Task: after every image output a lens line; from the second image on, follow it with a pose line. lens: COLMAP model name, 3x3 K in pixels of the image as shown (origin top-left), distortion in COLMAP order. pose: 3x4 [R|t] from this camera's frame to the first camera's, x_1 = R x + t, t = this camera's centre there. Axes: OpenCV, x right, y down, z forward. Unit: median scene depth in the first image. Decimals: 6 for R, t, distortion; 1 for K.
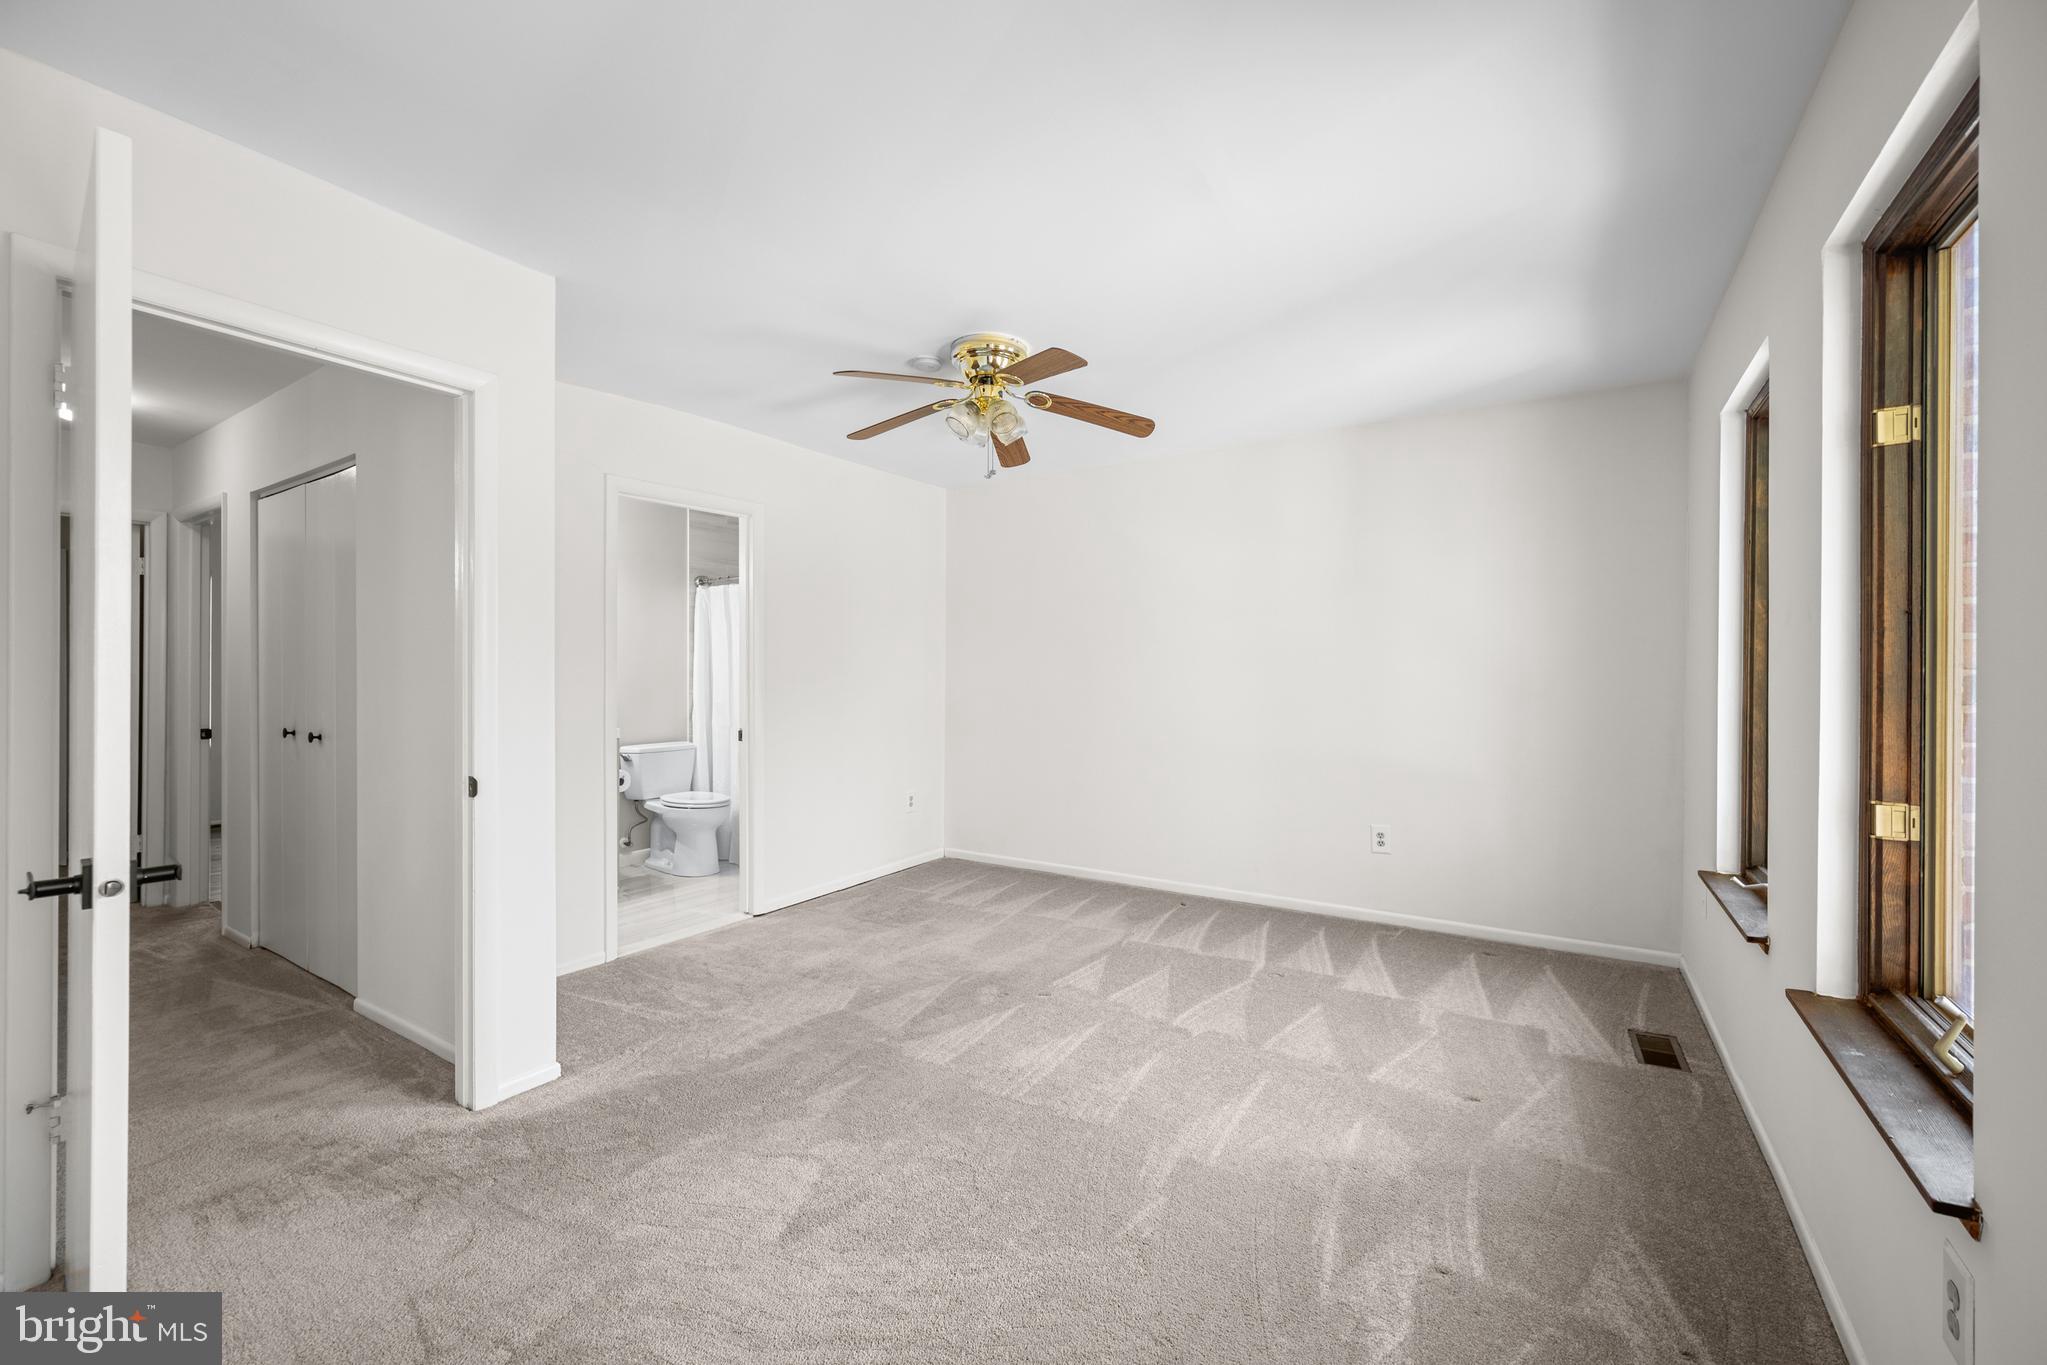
lens RADIAL K [[815.7, 0, 1020.3], [0, 815.7, 675.1], [0, 0, 1]] dist [-0.000214, 0.000644]
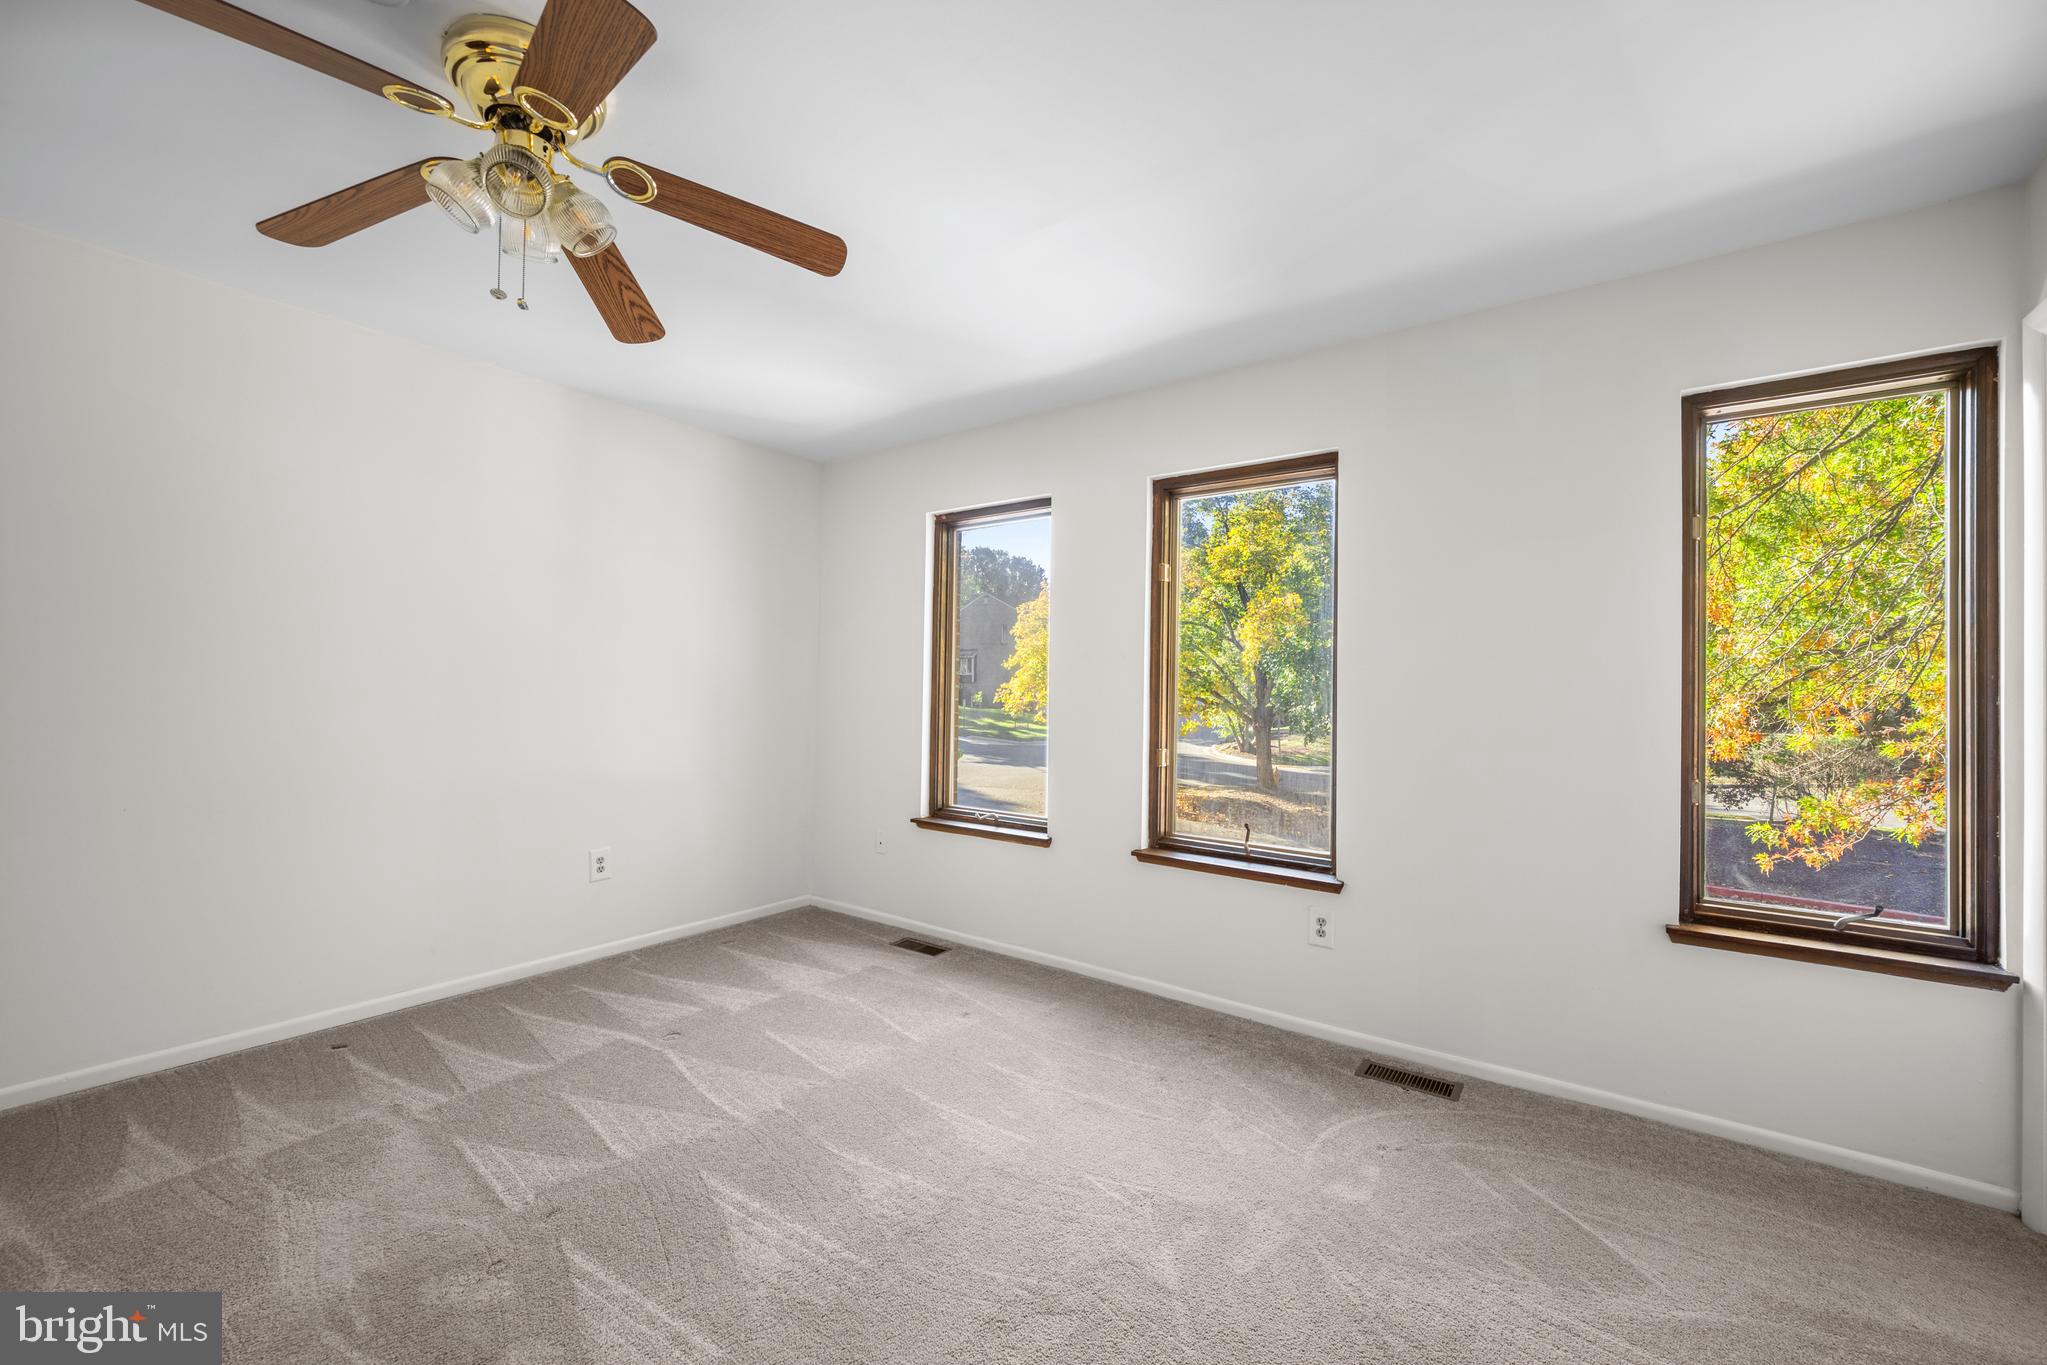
lens RADIAL K [[815.7, 0, 1020.3], [0, 815.7, 675.1], [0, 0, 1]] dist [-0.000214, 0.000644]
pose [[0.067961, 0.017714, 0.997531, -0.522738], [-0.012742, 0.999776, -0.016886, 0.002703], [-0.997607, -0.011563, 0.068171, 0.592723]]
